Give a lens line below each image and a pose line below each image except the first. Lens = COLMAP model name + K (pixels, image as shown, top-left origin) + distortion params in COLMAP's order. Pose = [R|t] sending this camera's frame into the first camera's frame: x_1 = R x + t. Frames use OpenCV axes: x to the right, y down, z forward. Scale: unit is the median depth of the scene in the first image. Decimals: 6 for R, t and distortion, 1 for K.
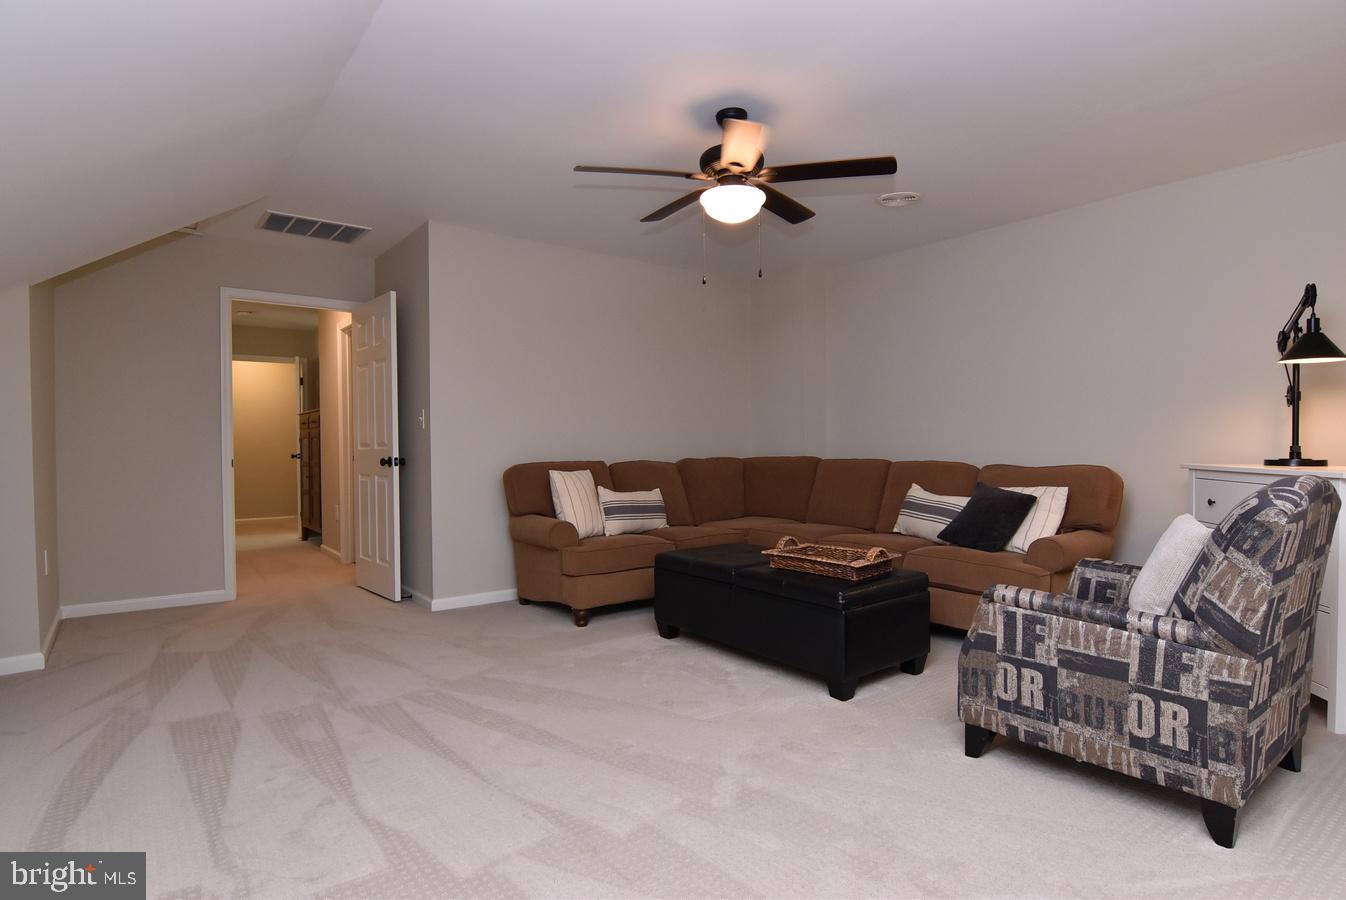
lens RADIAL K [[716.8, 0, 675.9], [0, 716.8, 451.0], [0, 0, 1]] dist [0.001103, -0.015981]
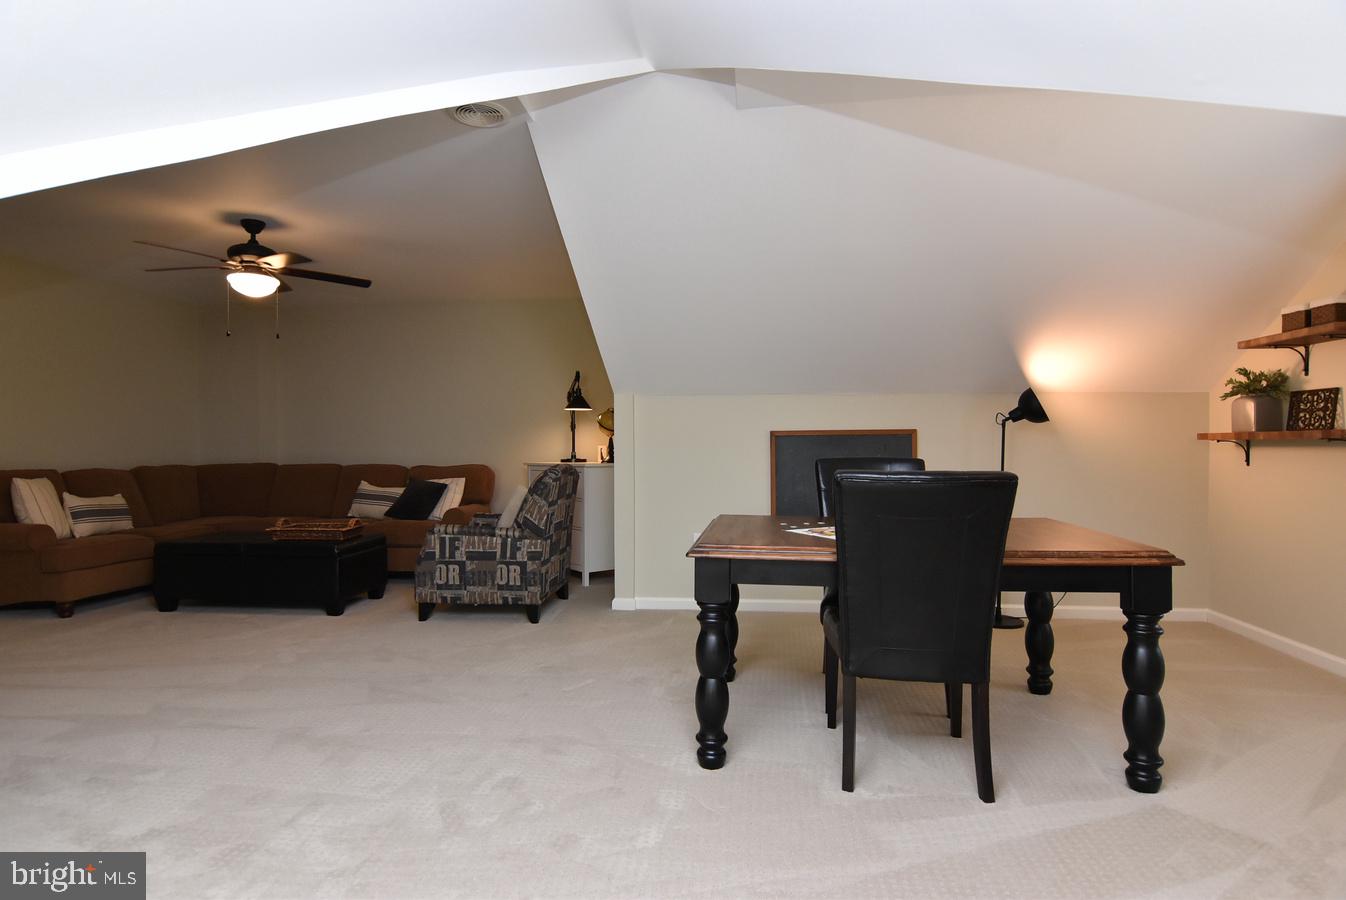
lens RADIAL K [[716.8, 0, 680.4], [0, 716.8, 448.5], [0, 0, 1]] dist [0.001103, -0.015981]
pose [[0.690728, 0.001461, 0.723114, -0.366214], [0.011694, 0.999845, -0.013190, 0.013242], [-0.723020, 0.017567, 0.690603, -0.602331]]
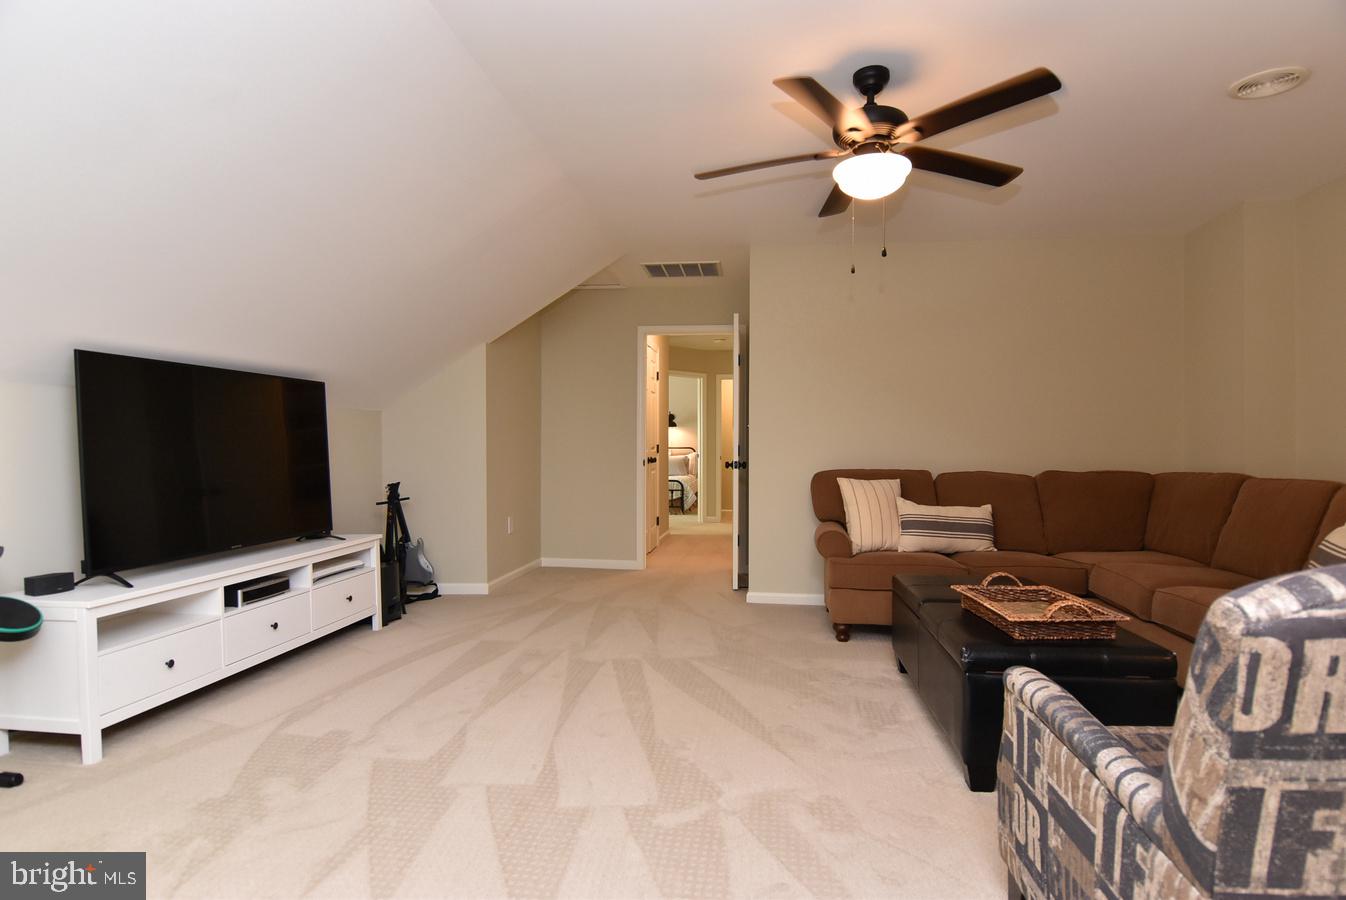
lens RADIAL K [[716.8, 0, 679.2], [0, 716.8, 452.3], [0, 0, 1]] dist [0.001103, -0.015981]
pose [[0.703598, 0.013686, -0.710466, 0.535757], [-0.017152, 0.999850, 0.002275, -0.009322], [0.710391, 0.010585, 0.703728, 0.225855]]
